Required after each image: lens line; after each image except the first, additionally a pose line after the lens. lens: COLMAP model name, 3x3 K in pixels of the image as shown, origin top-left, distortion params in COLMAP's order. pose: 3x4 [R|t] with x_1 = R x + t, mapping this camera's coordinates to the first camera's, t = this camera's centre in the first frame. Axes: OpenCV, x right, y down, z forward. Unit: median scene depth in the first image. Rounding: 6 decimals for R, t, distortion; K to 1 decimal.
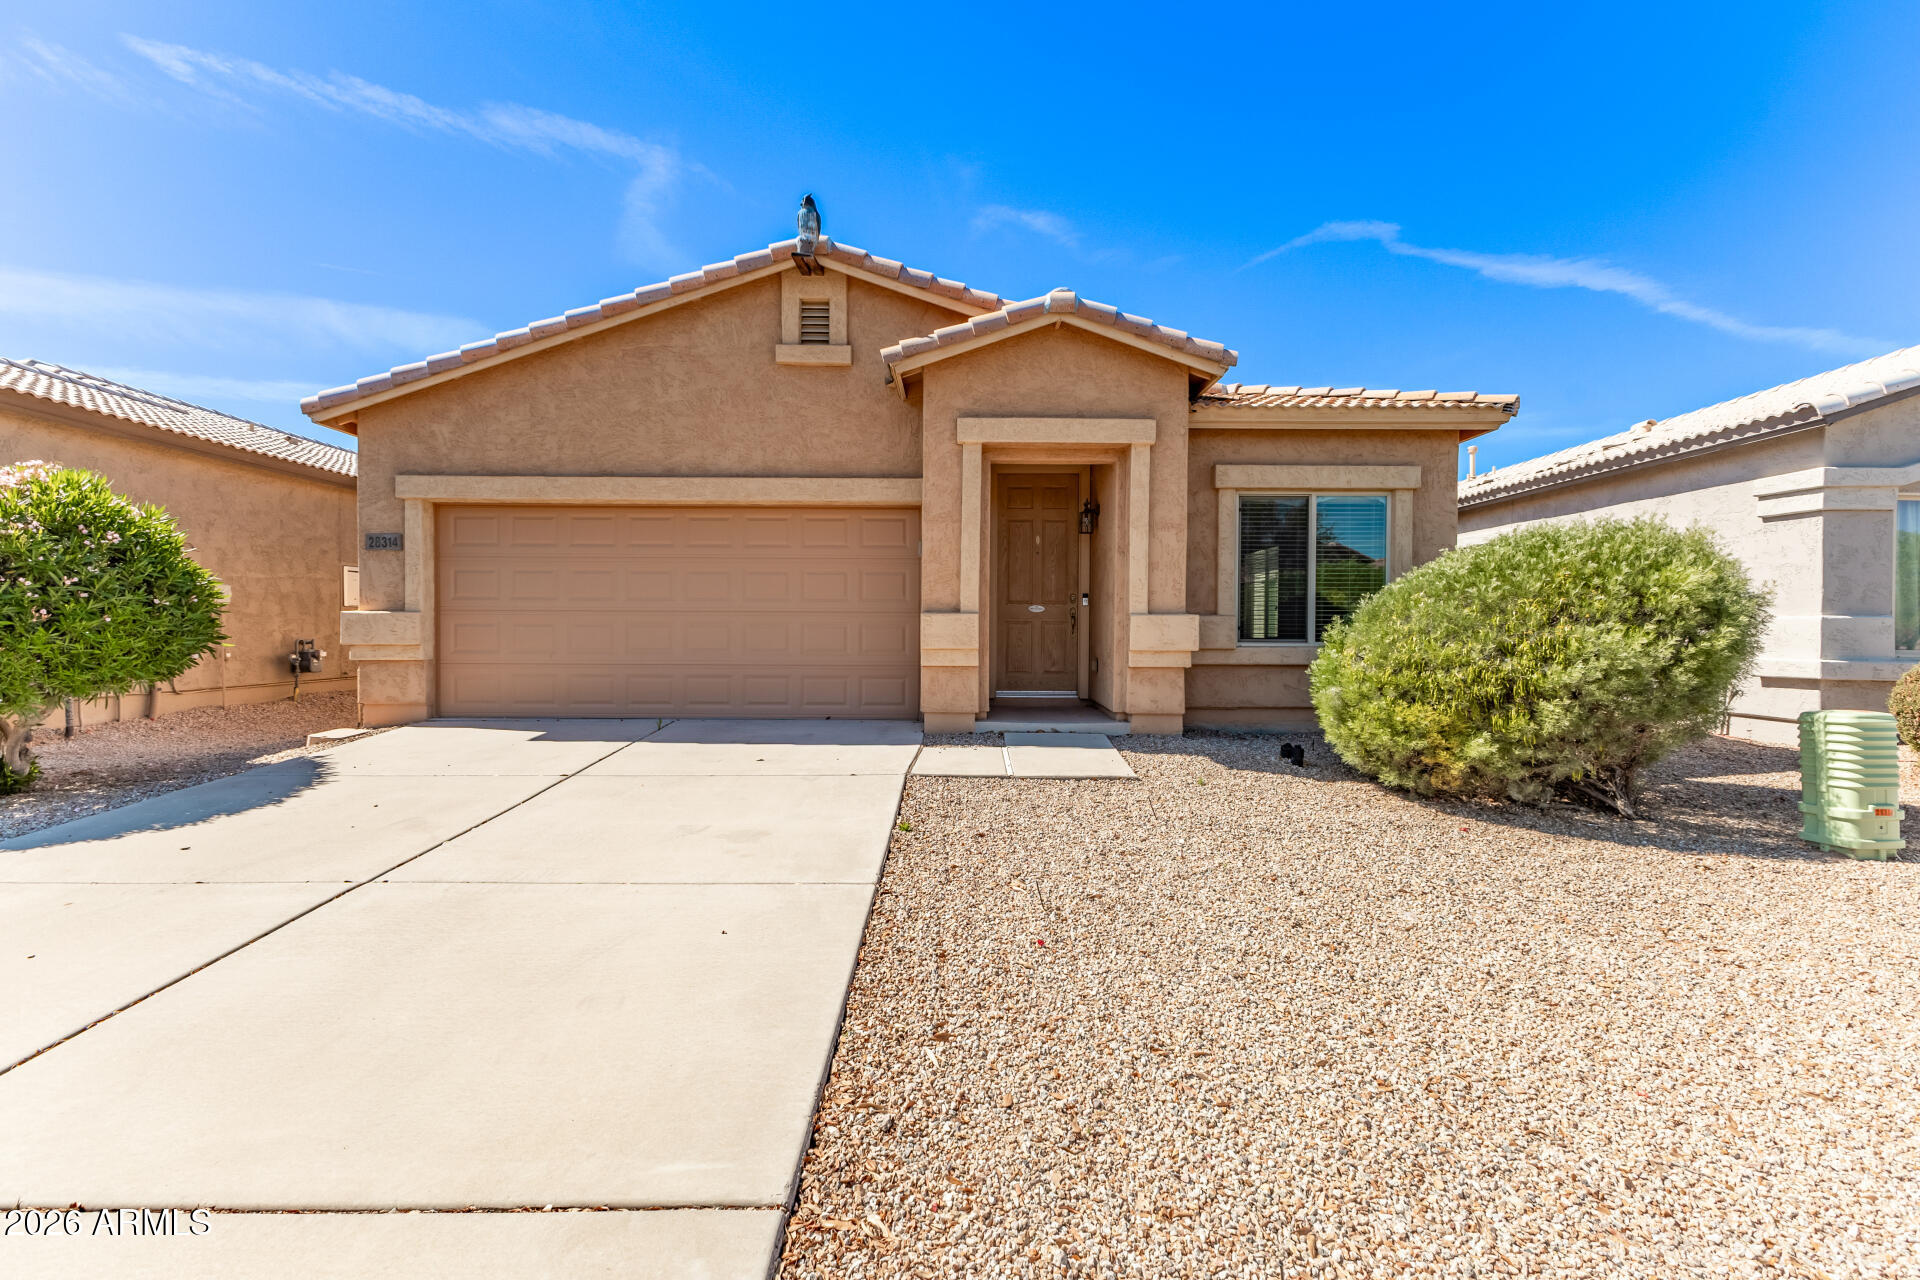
lens RADIAL K [[833.0, 0, 972.7], [0, 833.0, 642.8], [0, 0, 1]] dist [0.012238, -0.004067]
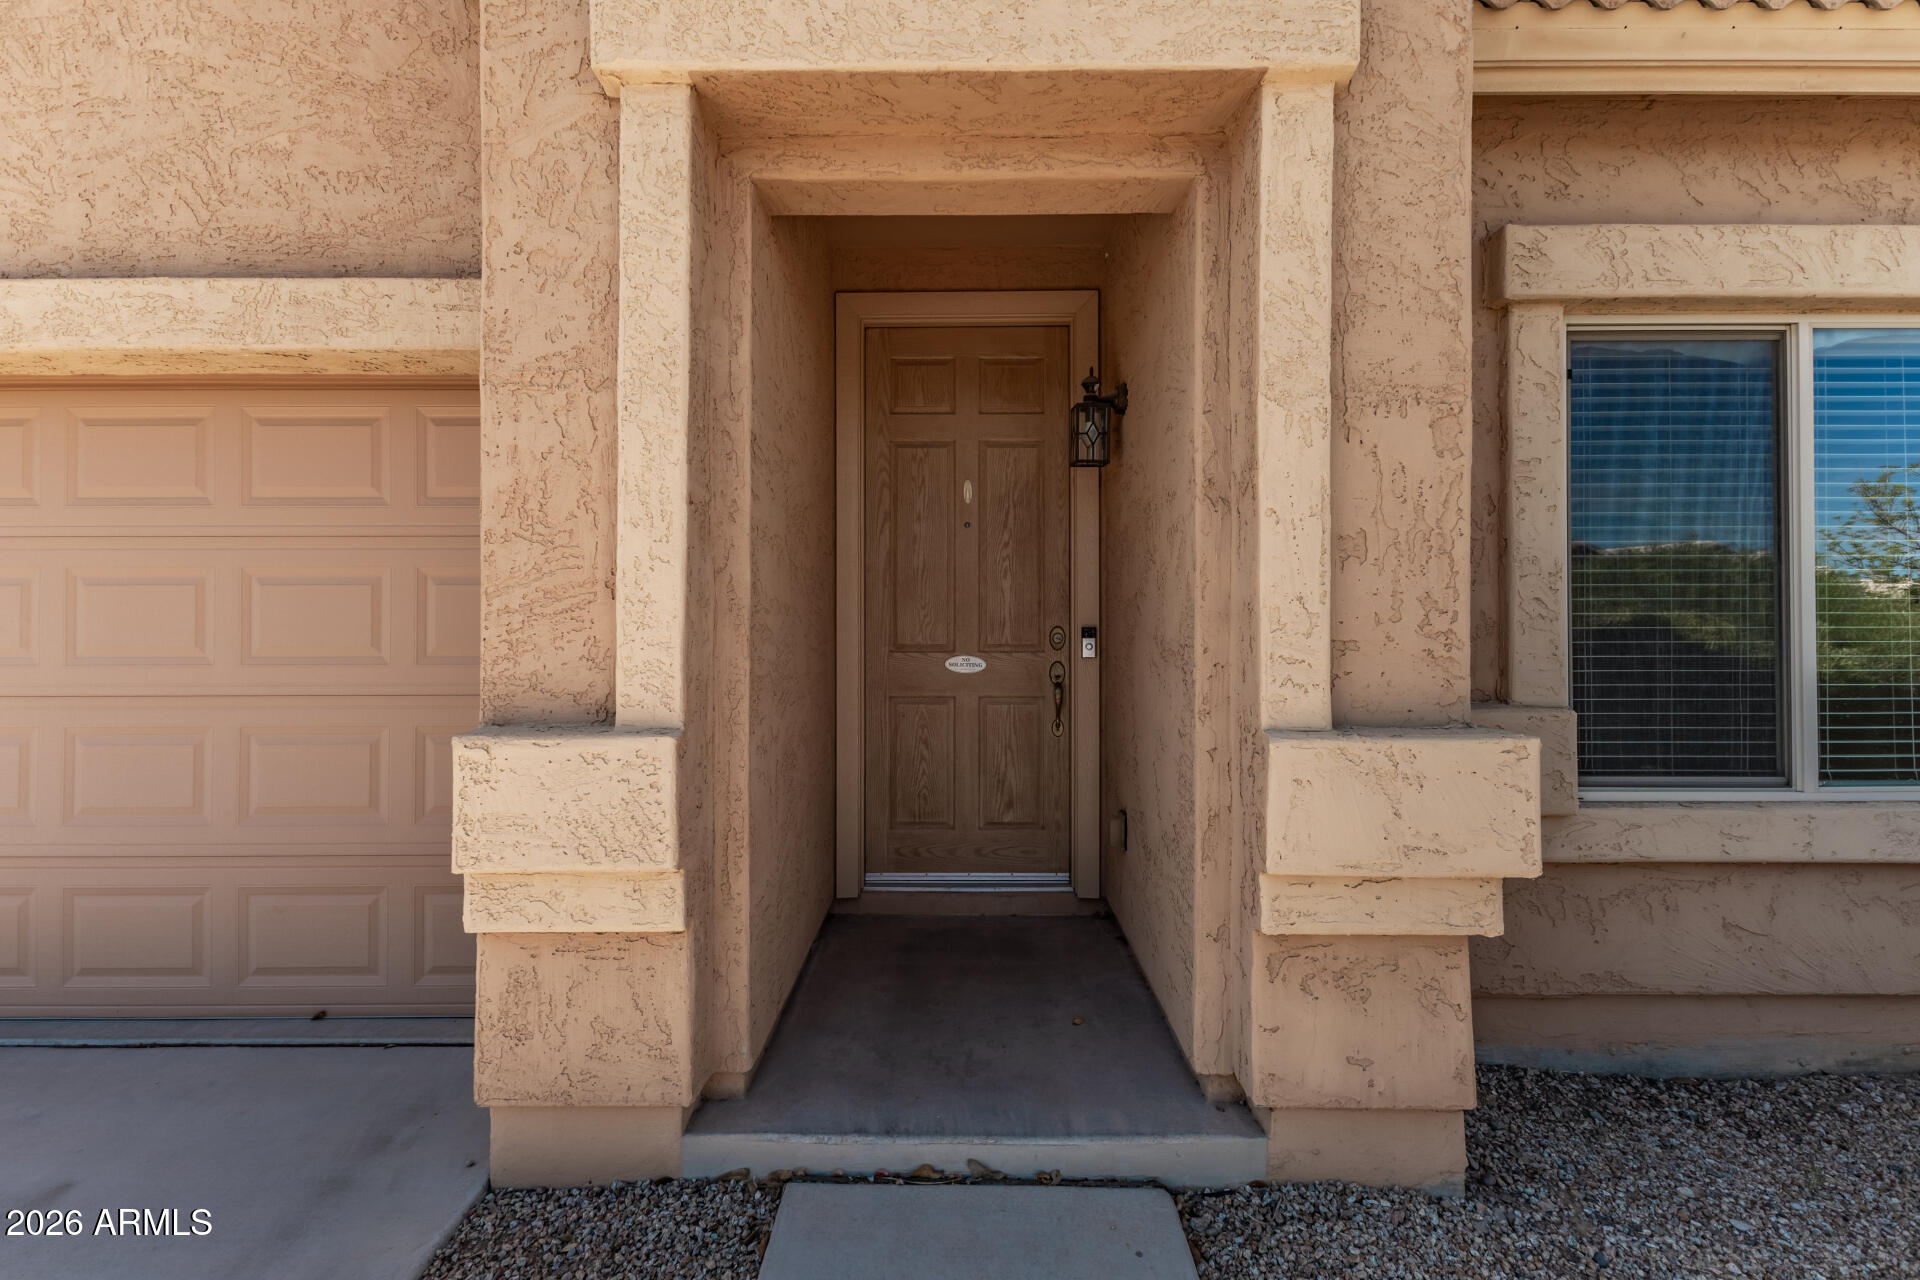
lens RADIAL K [[833.0, 0, 963.5], [0, 833.0, 624.0], [0, 0, 1]] dist [0.012238, -0.004067]
pose [[0.999915, -0.006298, -0.011459, 0.091039], [0.006043, 0.999737, -0.022119, -0.058253], [0.011596, 0.022047, 0.999690, 0.683863]]
